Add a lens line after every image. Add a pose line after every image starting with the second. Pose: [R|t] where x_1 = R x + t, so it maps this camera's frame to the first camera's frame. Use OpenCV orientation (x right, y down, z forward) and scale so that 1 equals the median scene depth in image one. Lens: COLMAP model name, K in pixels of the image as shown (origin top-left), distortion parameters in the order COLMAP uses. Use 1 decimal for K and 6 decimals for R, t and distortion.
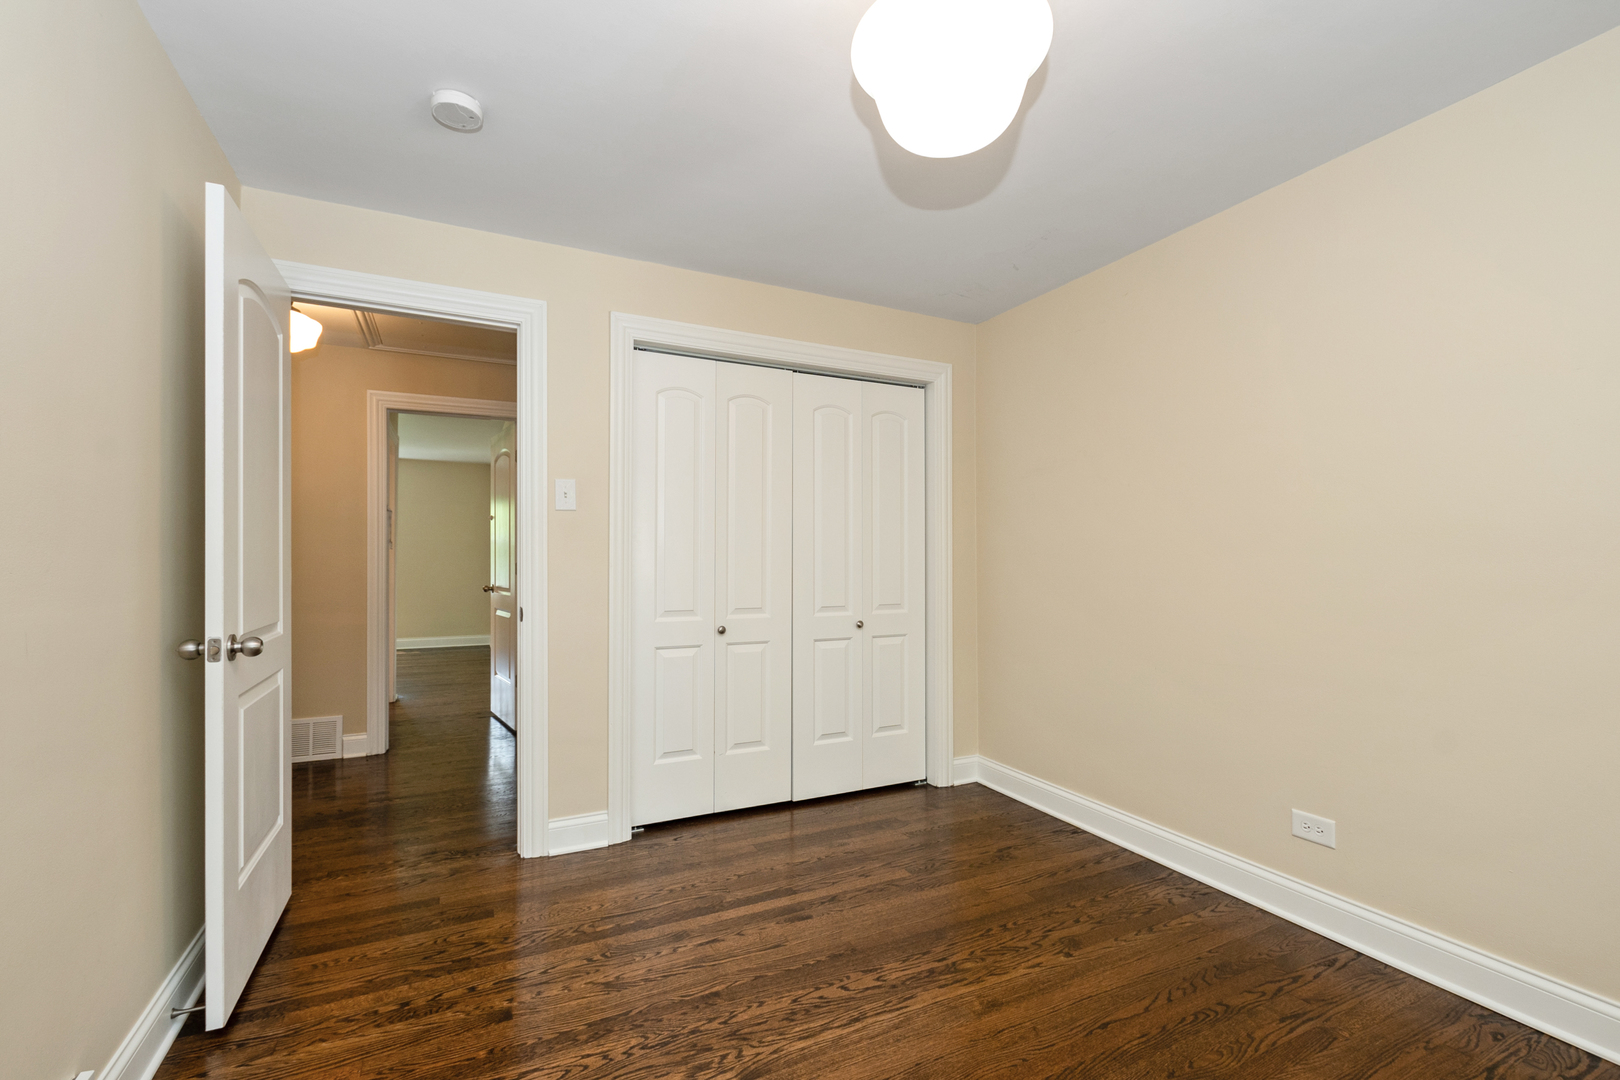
lens RADIAL K [[702.2, 0, 811.5], [0, 702.2, 557.3], [0, 0, 1]] dist [0.000823, 0.000174]
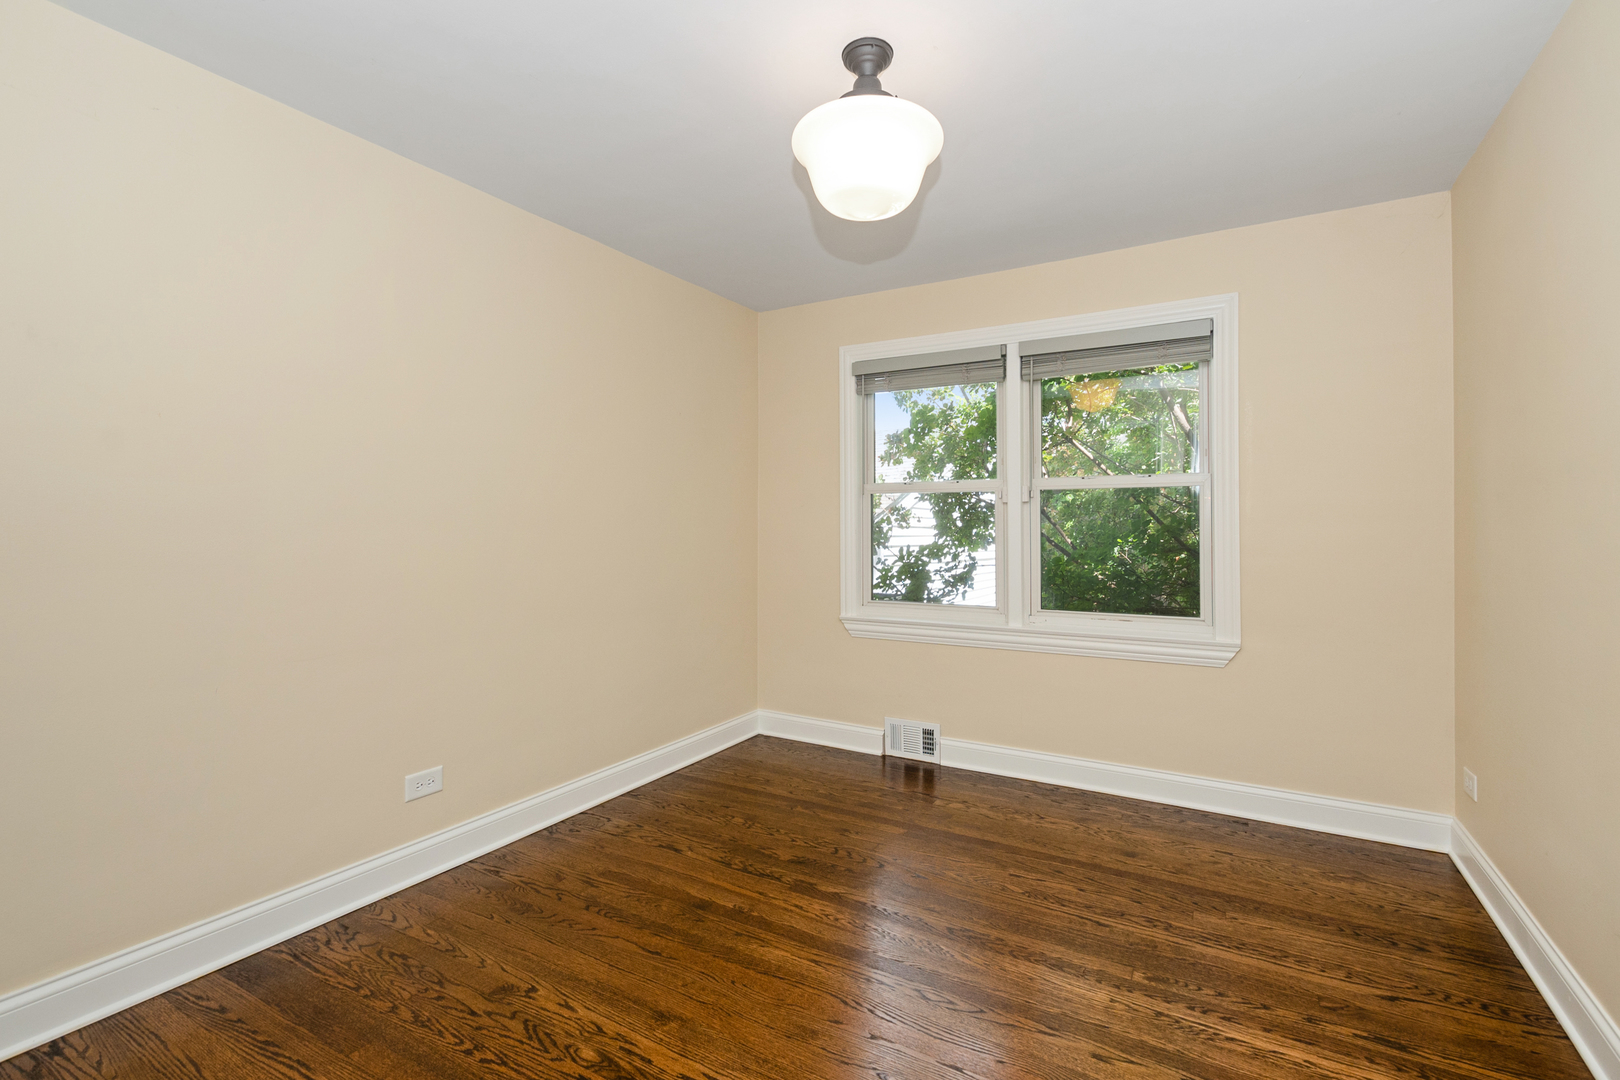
lens RADIAL K [[722.0, 0, 814.1], [0, 722.0, 532.7], [0, 0, 1]] dist [0.000727, 0.000058]
pose [[-0.552818, -0.004219, 0.833292, -0.578075], [-0.000788, 0.999989, 0.004539, 0.001645], [-0.833302, 0.001852, -0.552815, 1.236510]]
